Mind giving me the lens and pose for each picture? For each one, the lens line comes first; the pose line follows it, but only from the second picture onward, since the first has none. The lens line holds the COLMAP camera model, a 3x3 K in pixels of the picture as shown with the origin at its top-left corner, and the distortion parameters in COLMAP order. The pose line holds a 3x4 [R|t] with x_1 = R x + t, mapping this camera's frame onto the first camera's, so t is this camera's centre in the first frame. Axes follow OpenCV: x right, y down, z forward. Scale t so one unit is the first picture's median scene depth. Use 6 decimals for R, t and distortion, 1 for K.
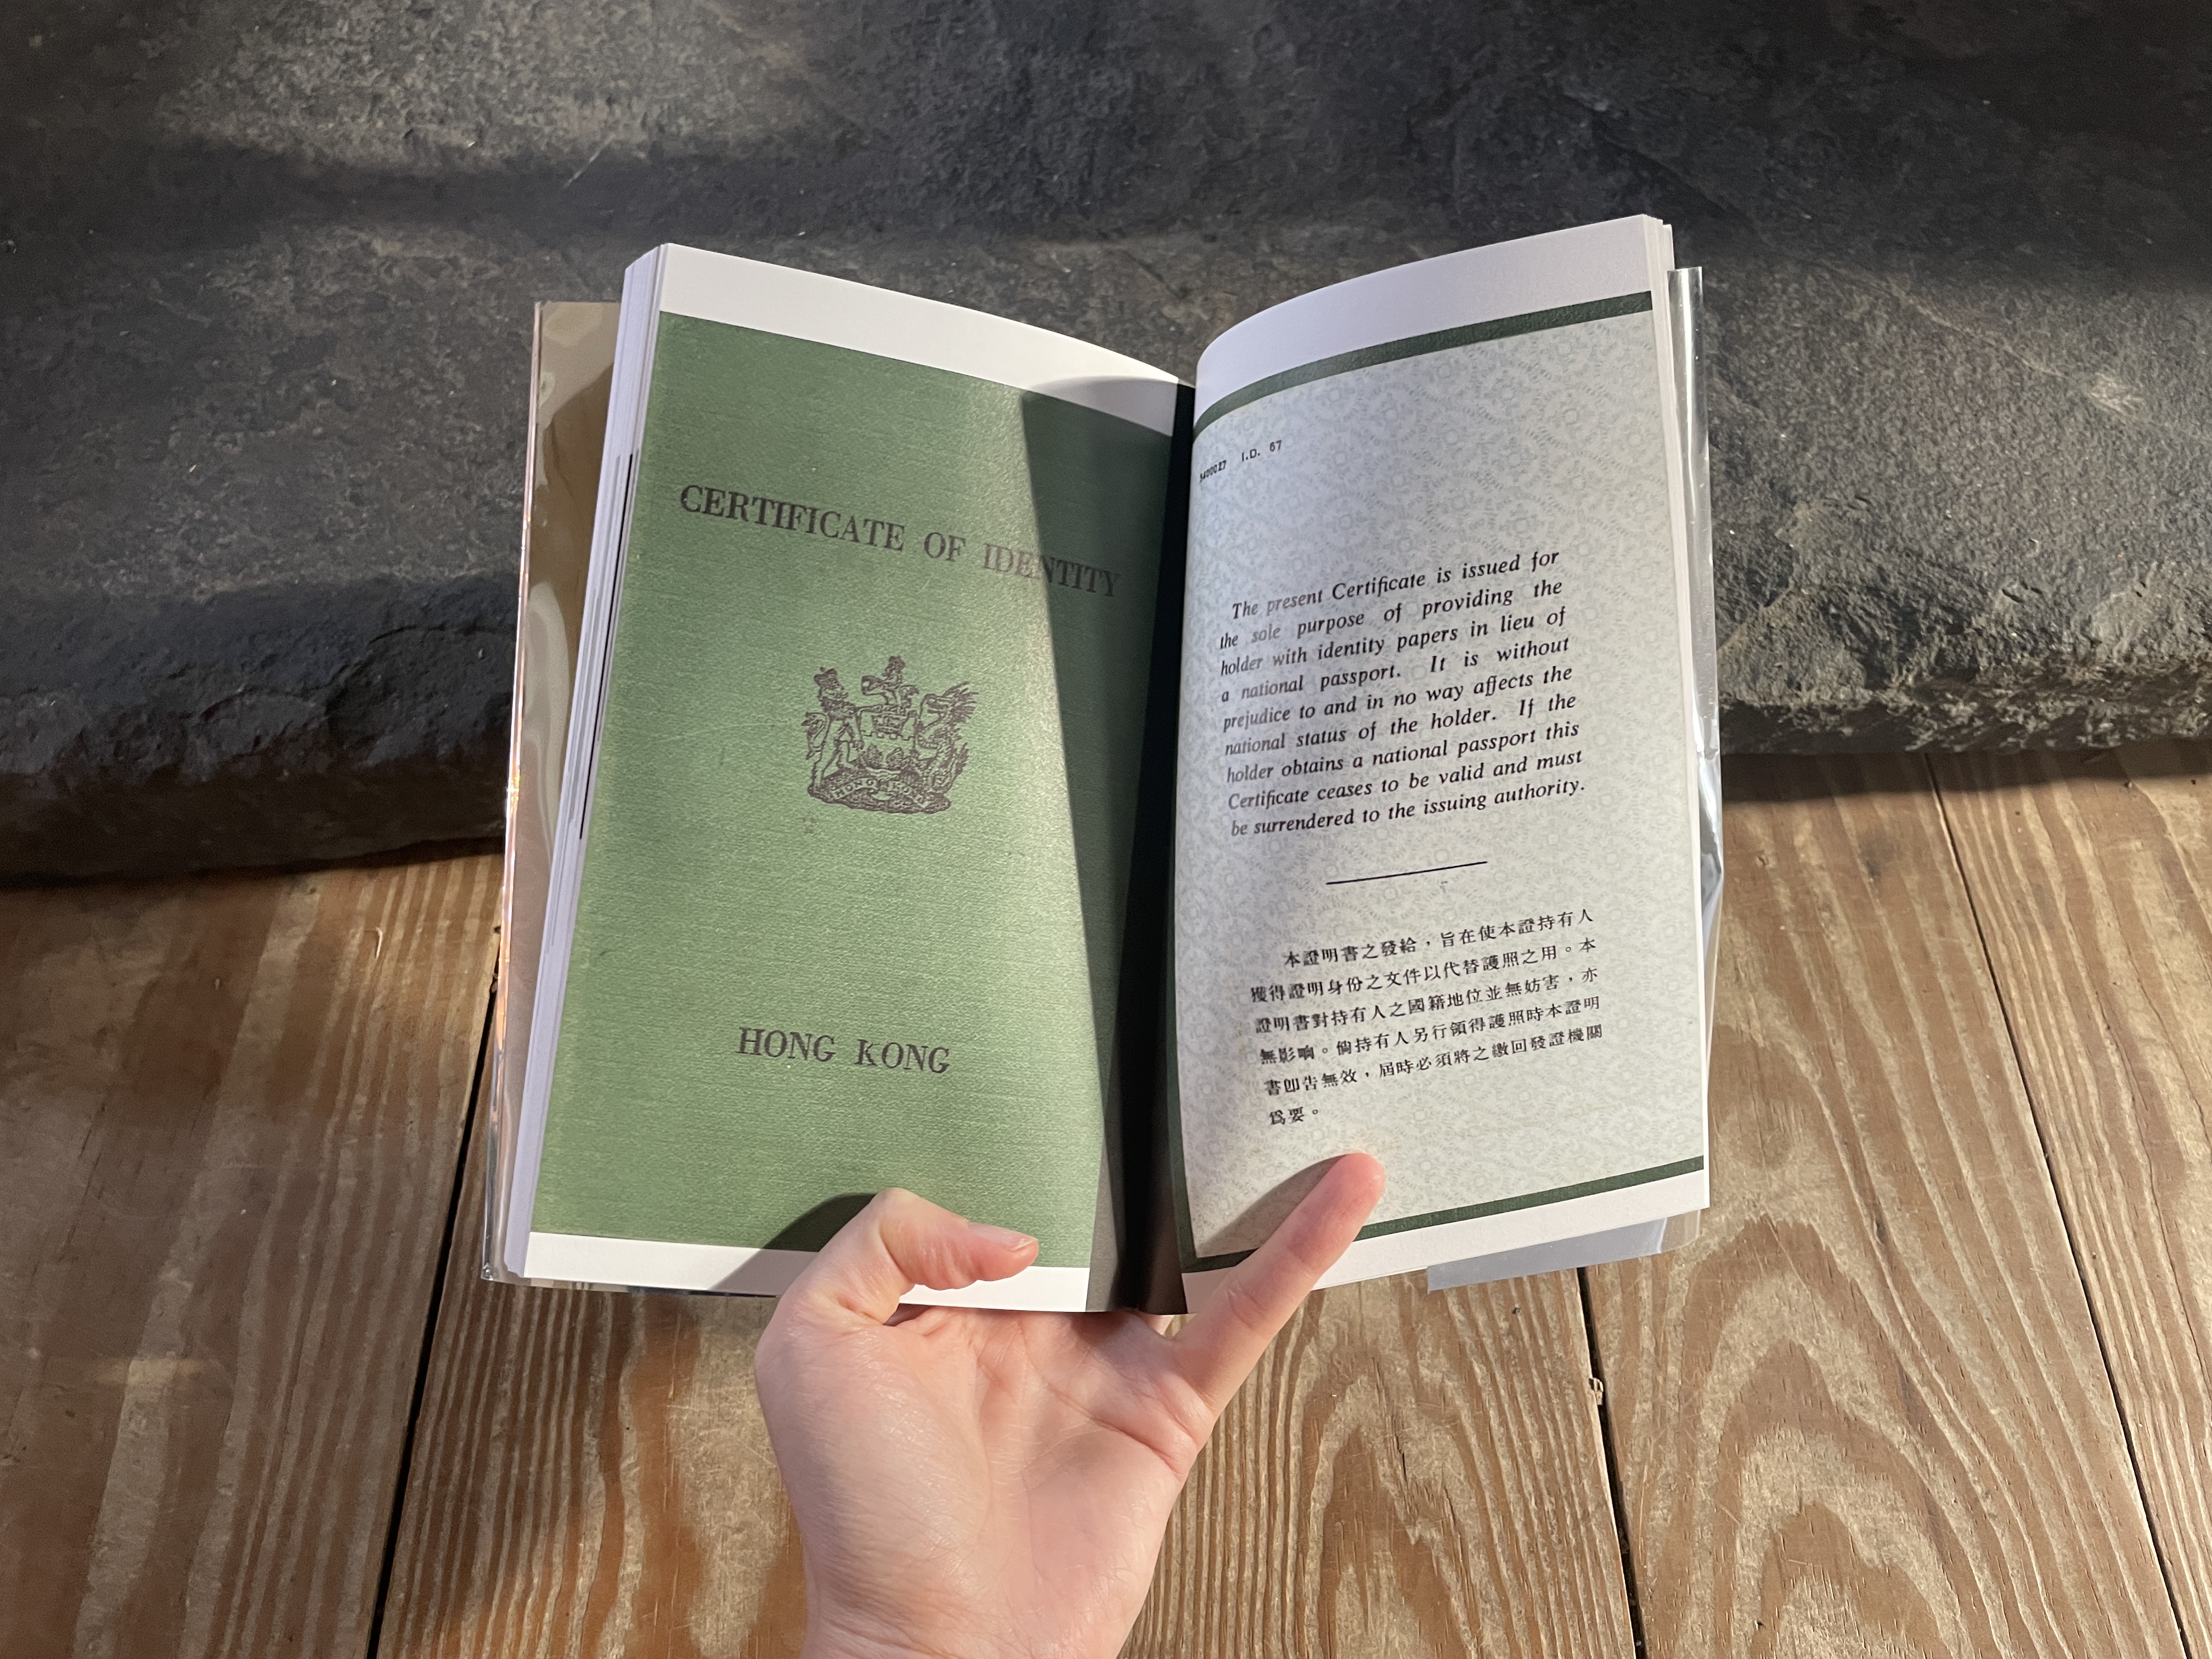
lens RADIAL K [[1681.9, 0, 1093.9], [0, 1681.9, 796.8], [0, 0, 1]] dist [0.059766, -0.095341]
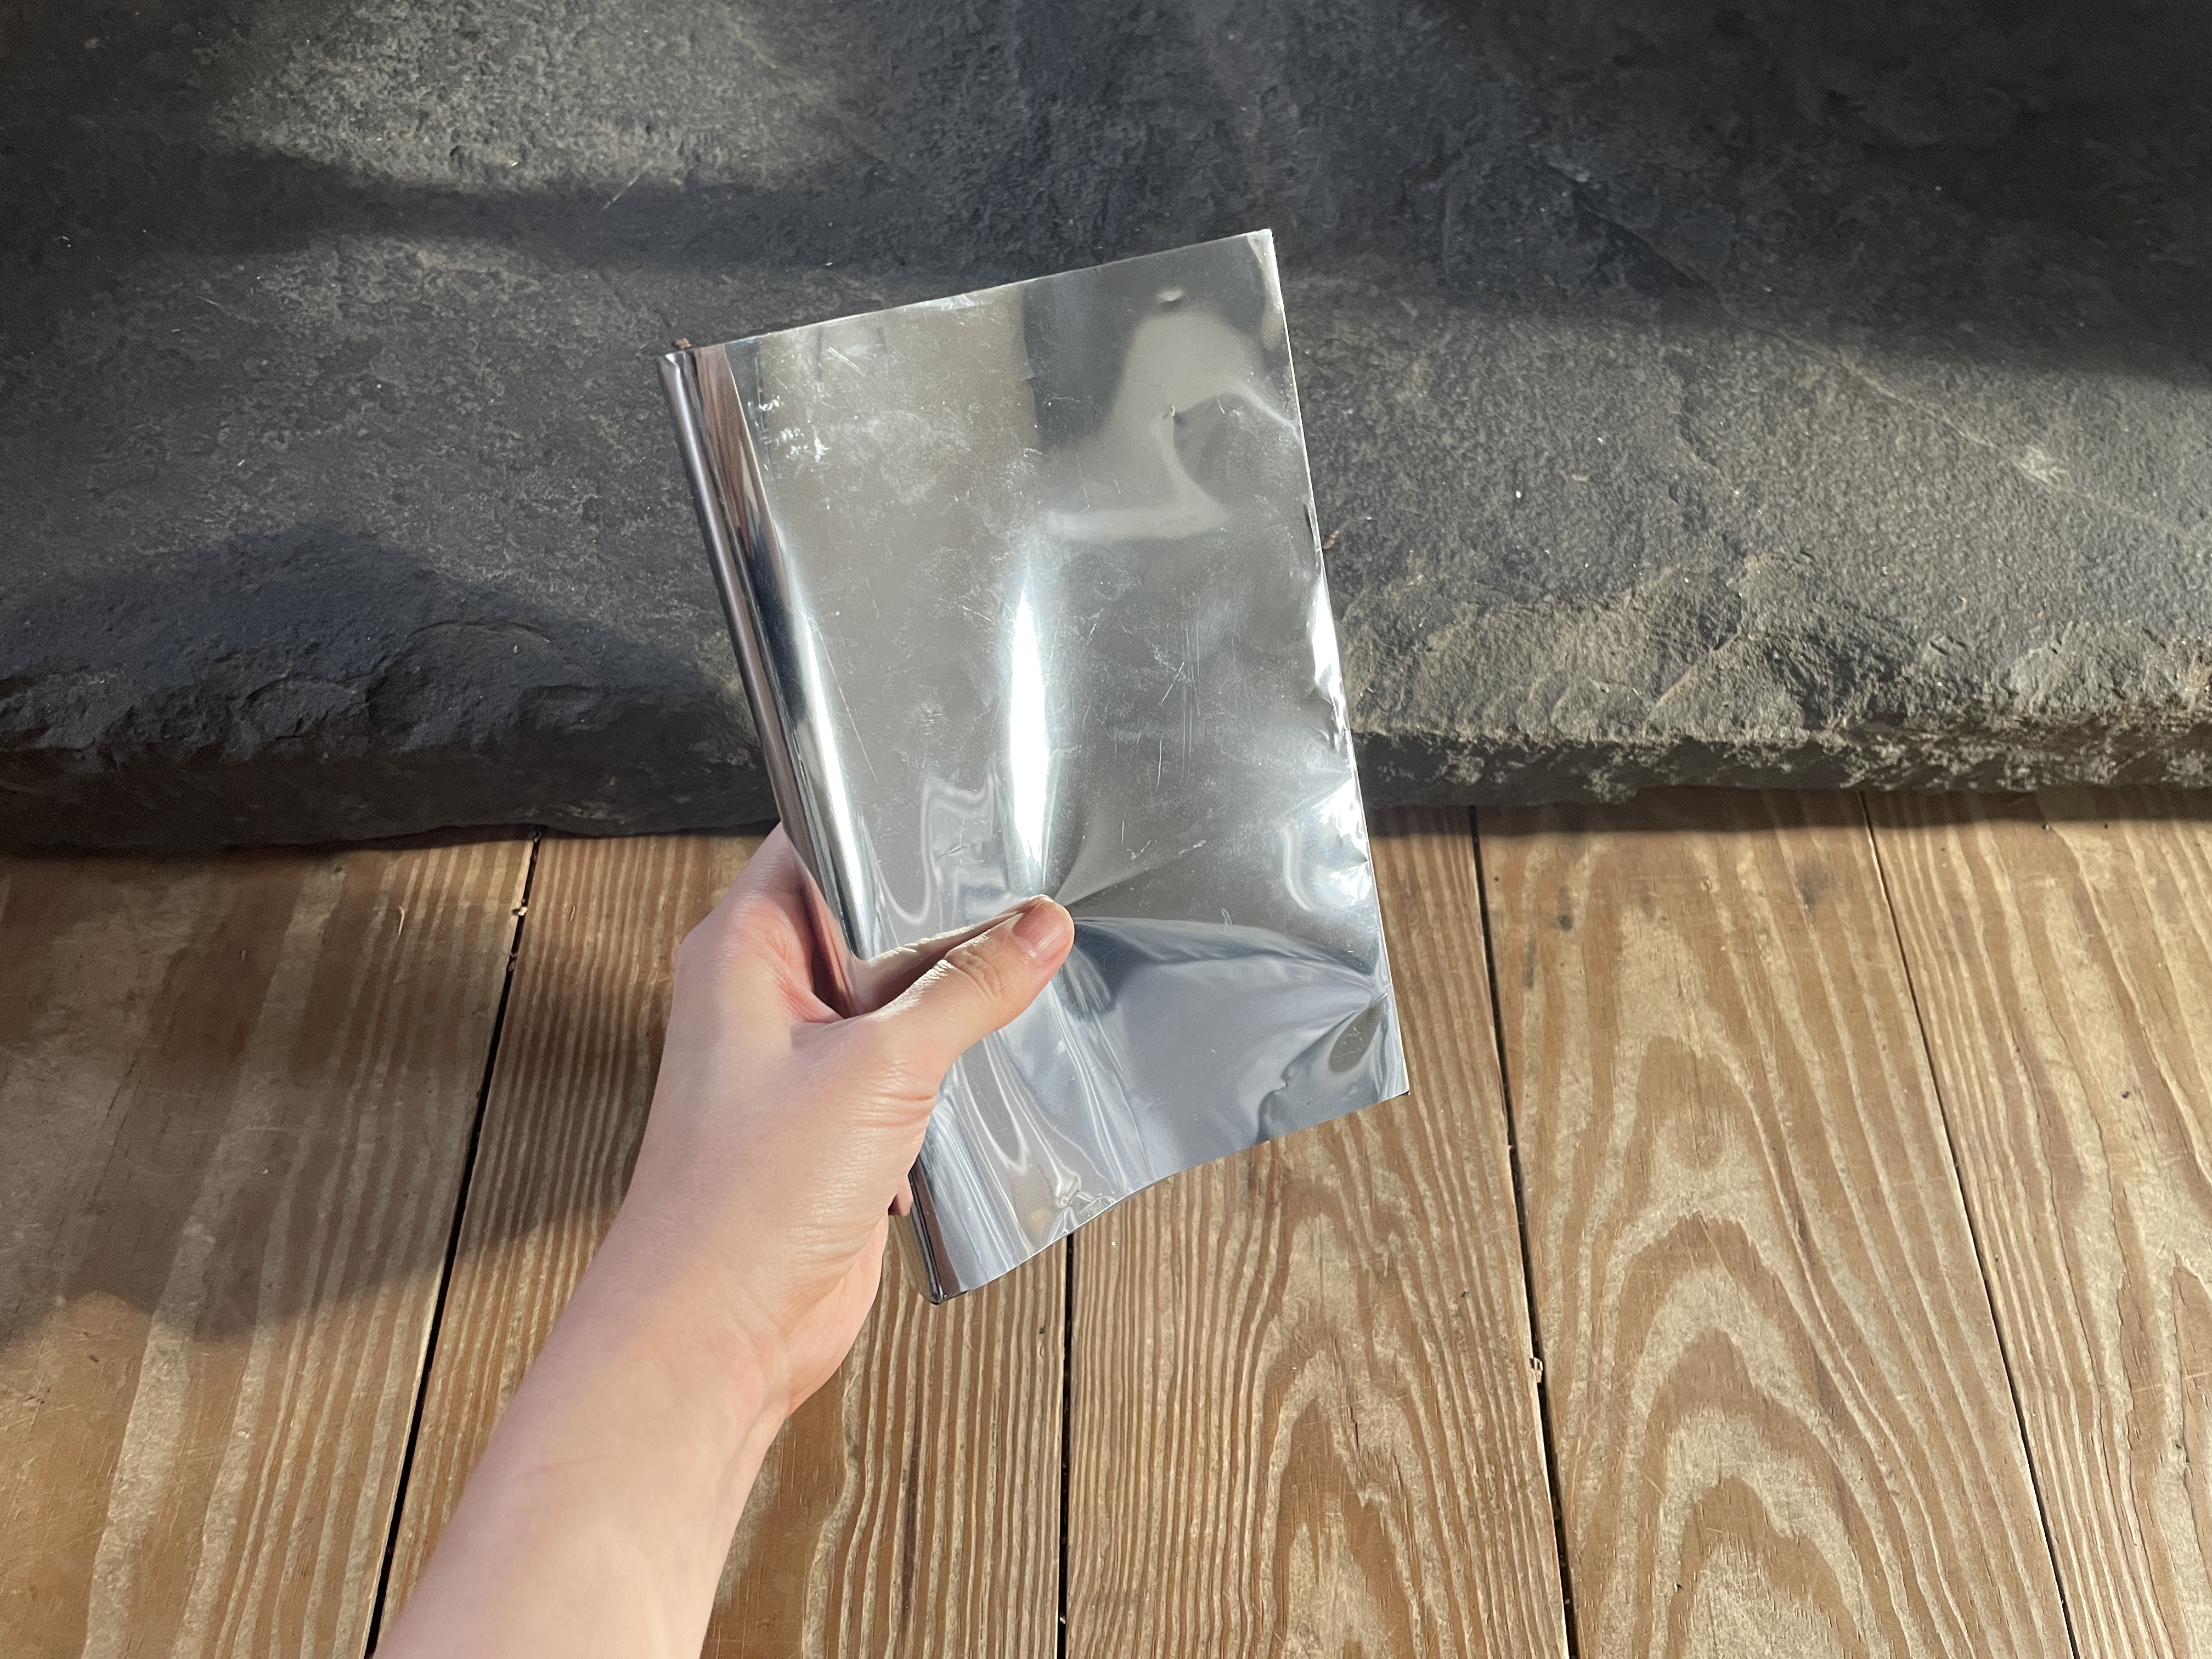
lens RADIAL K [[1681.6, 0, 1123.7], [0, 1681.6, 804.9], [0, 0, 1]] dist [0.060840, -0.094062]
pose [[0.998944, 0.034158, 0.030732, -0.011024], [-0.033964, 0.999400, -0.006830, 0.006913], [-0.030946, 0.005779, 0.999504, -0.068265]]
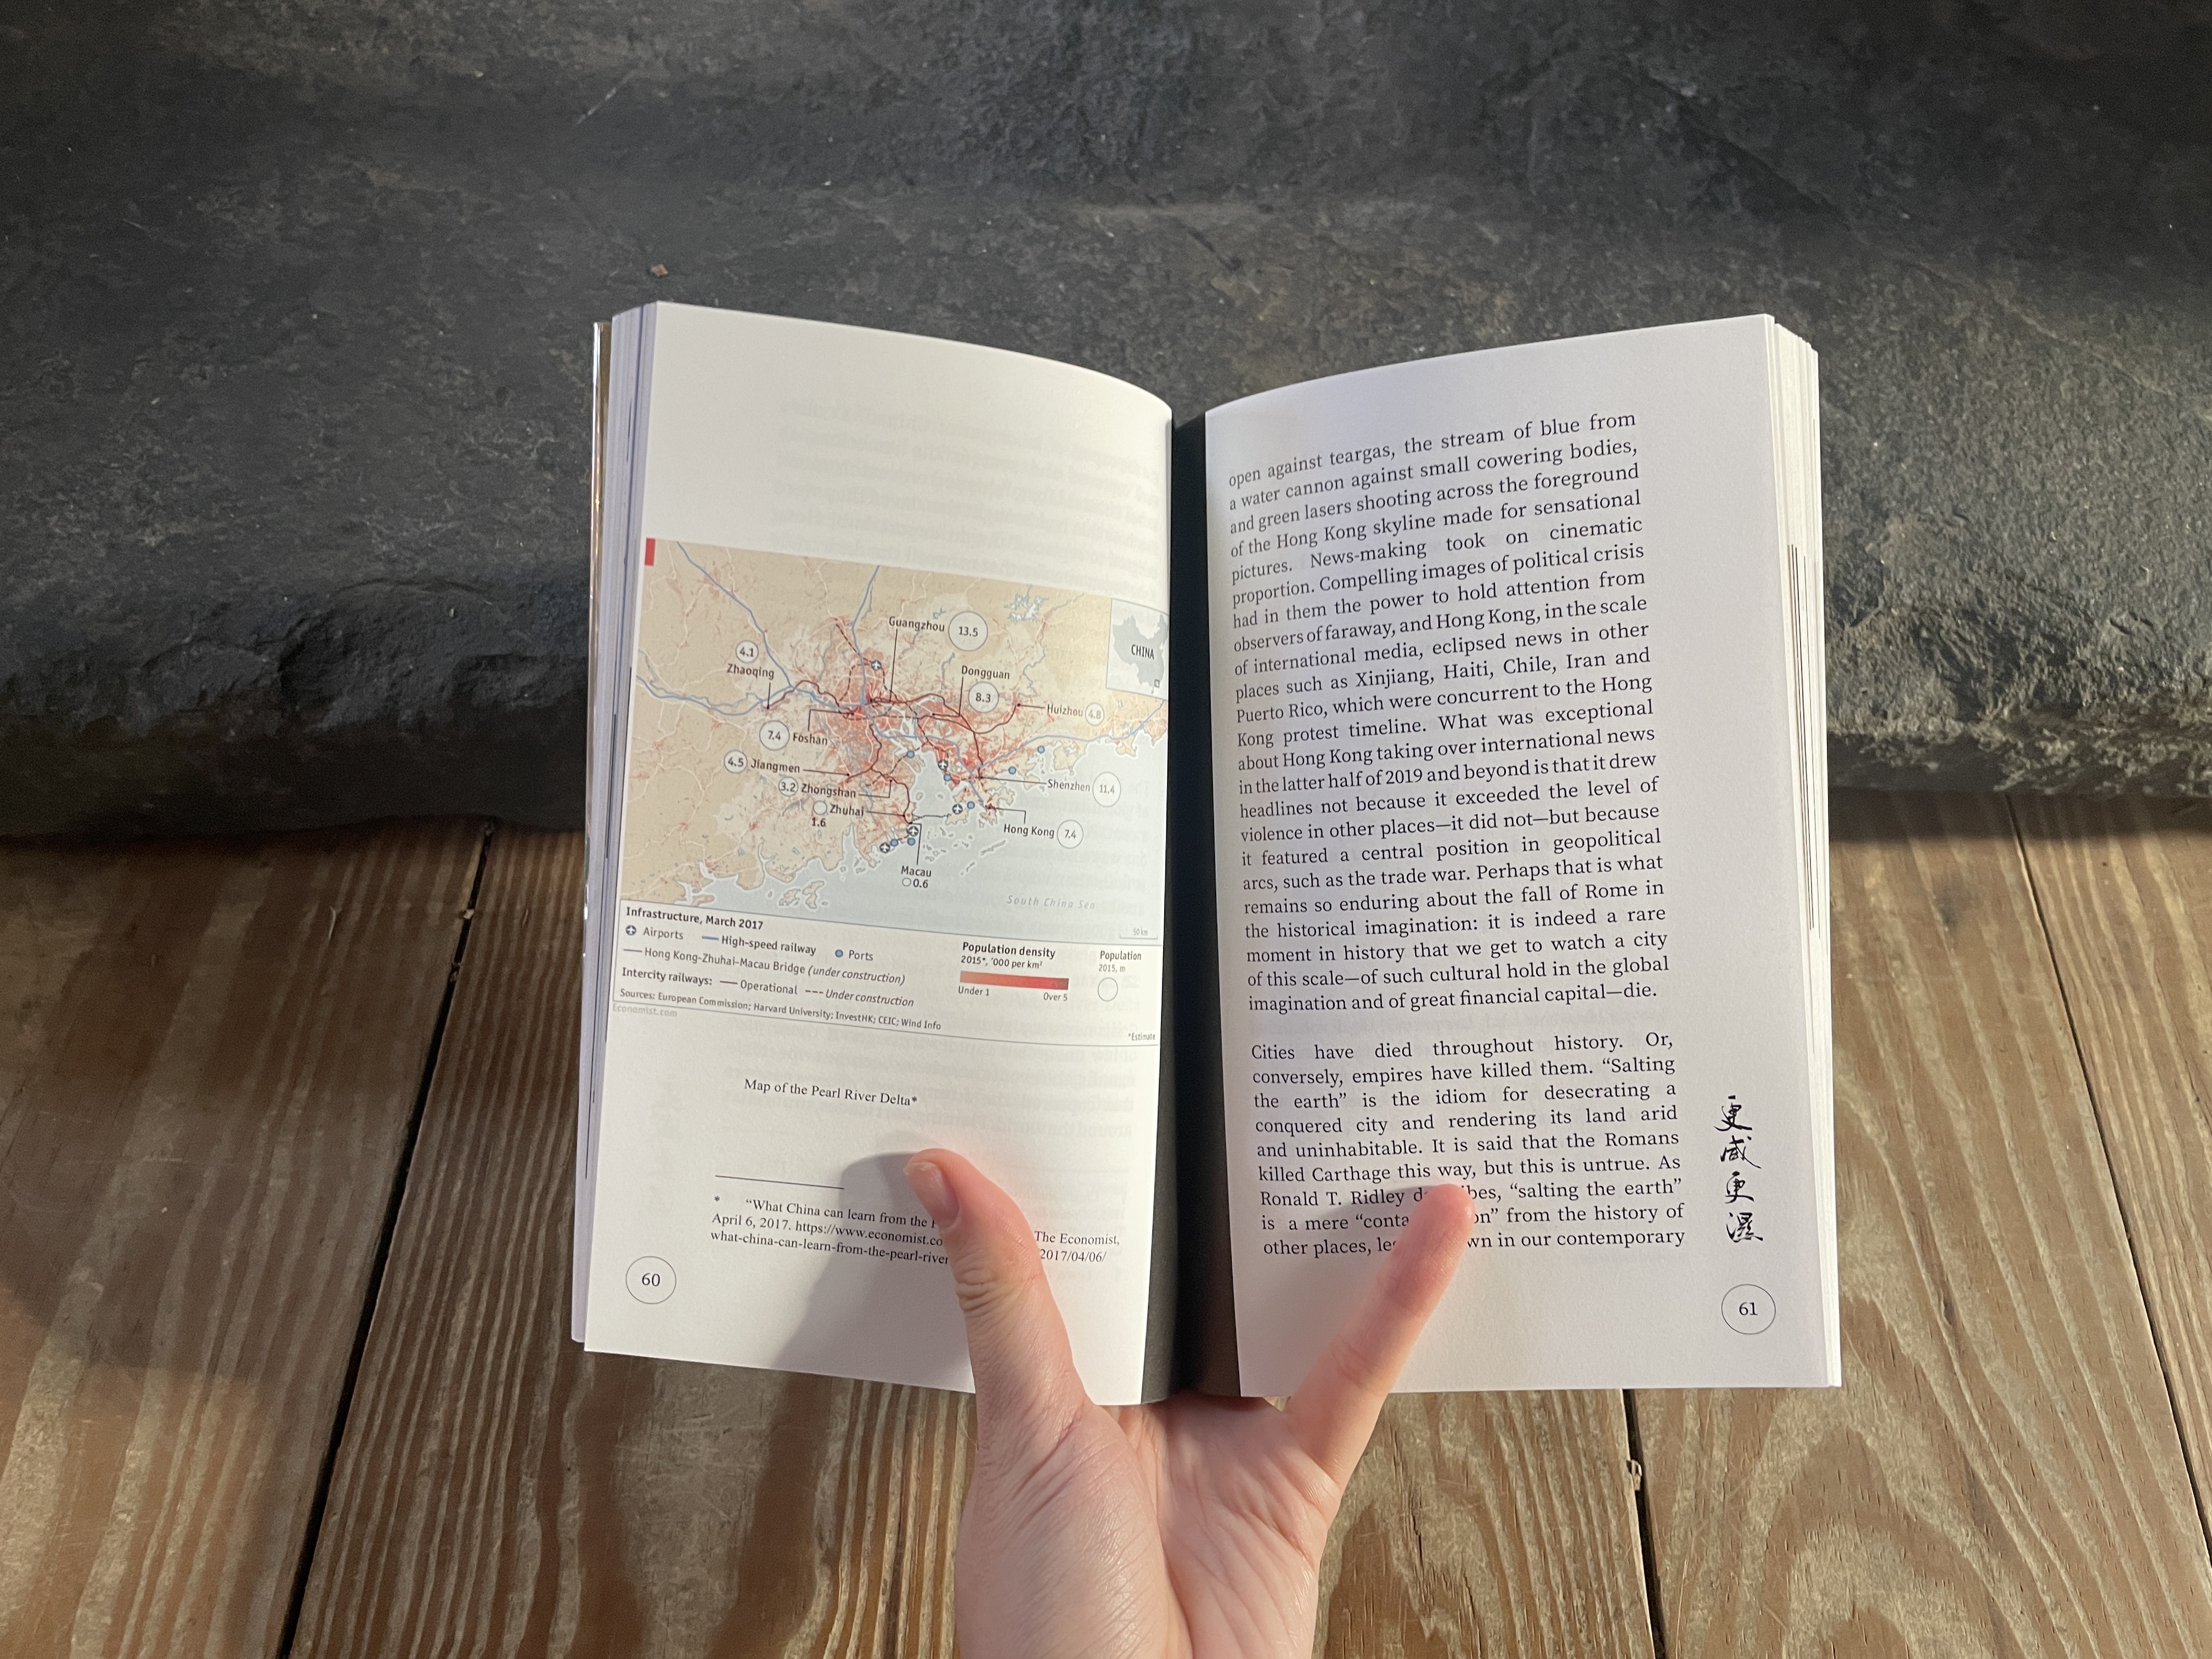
lens RADIAL K [[1668.4, 0, 1123.2], [0, 1668.4, 800.0], [0, 0, 1]] dist [0.061082, -0.097331]
pose [[0.998943, 0.045781, 0.004166, 0.001351], [-0.045735, 0.998897, -0.010649, 0.009666], [-0.004649, 0.010448, 0.999935, 0.087418]]
